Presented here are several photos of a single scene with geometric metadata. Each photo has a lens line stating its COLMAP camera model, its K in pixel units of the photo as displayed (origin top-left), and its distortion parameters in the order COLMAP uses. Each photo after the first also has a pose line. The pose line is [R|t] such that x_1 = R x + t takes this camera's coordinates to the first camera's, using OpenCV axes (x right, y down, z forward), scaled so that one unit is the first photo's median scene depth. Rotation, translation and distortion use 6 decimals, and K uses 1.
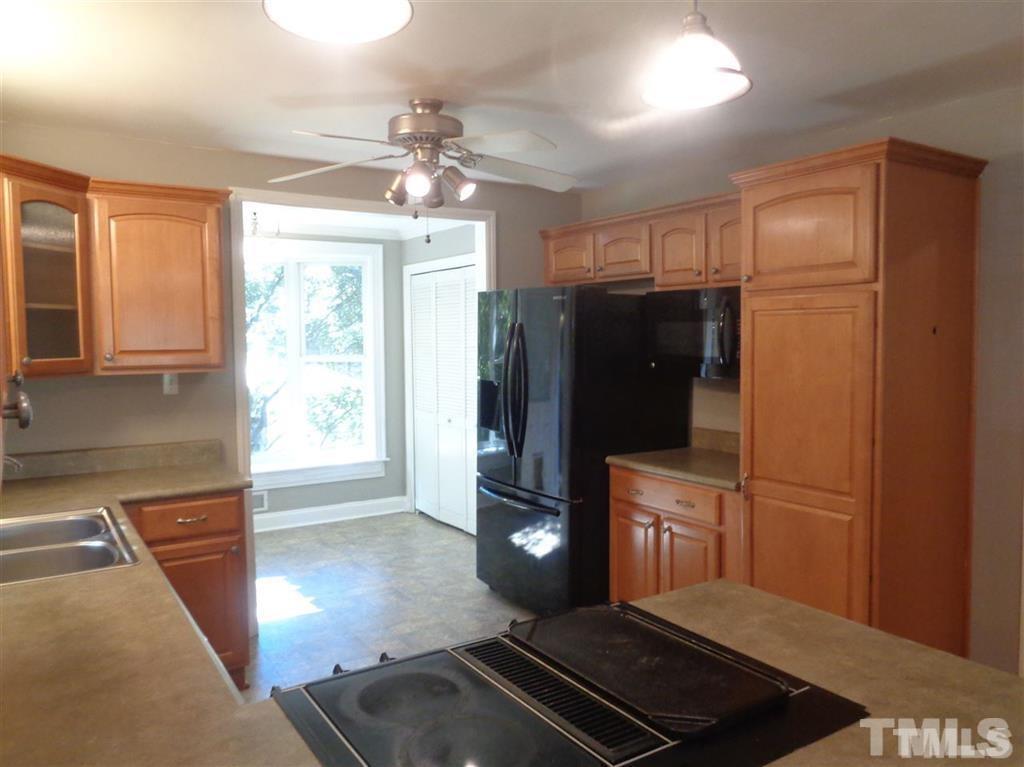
lens RADIAL K [[769.7, 0, 514.9], [0, 769.7, 383.0], [0, 0, 1]] dist [0.002128, -0.002543]
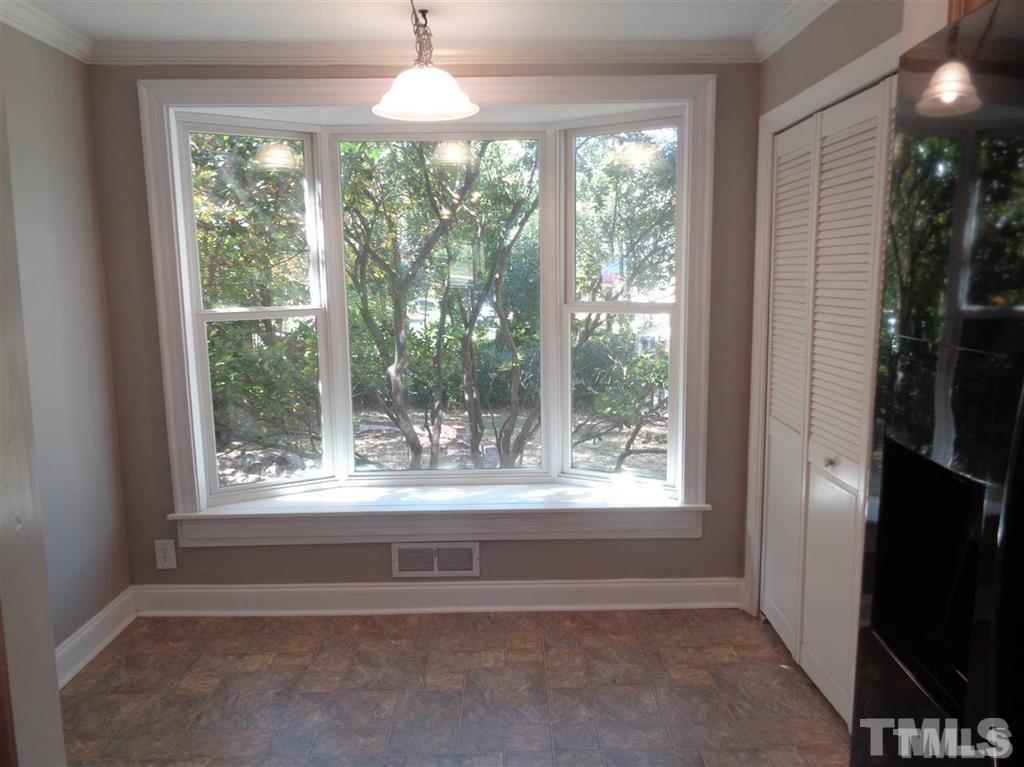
lens RADIAL K [[769.7, 0, 514.9], [0, 769.7, 383.0], [0, 0, 1]] dist [0.002128, -0.002543]
pose [[0.846947, 0.076382, -0.526162, -0.017292], [-0.029615, 0.994868, 0.096753, -0.045857], [0.530852, -0.066362, 0.844862, 0.791288]]
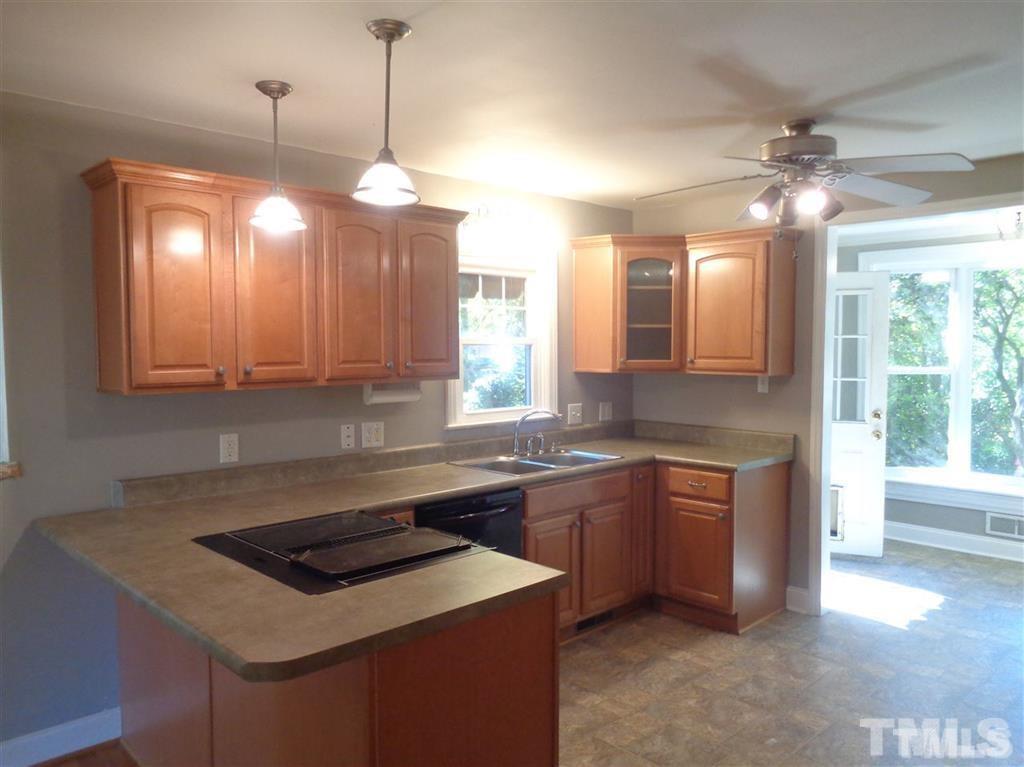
lens RADIAL K [[769.7, 0, 514.9], [0, 769.7, 383.0], [0, 0, 1]] dist [0.002128, -0.002543]
pose [[0.187355, 0.060096, -0.980452, 0.609165], [-0.064141, 0.996745, 0.048838, -0.031165], [0.980196, 0.053737, 0.190600, 0.322558]]
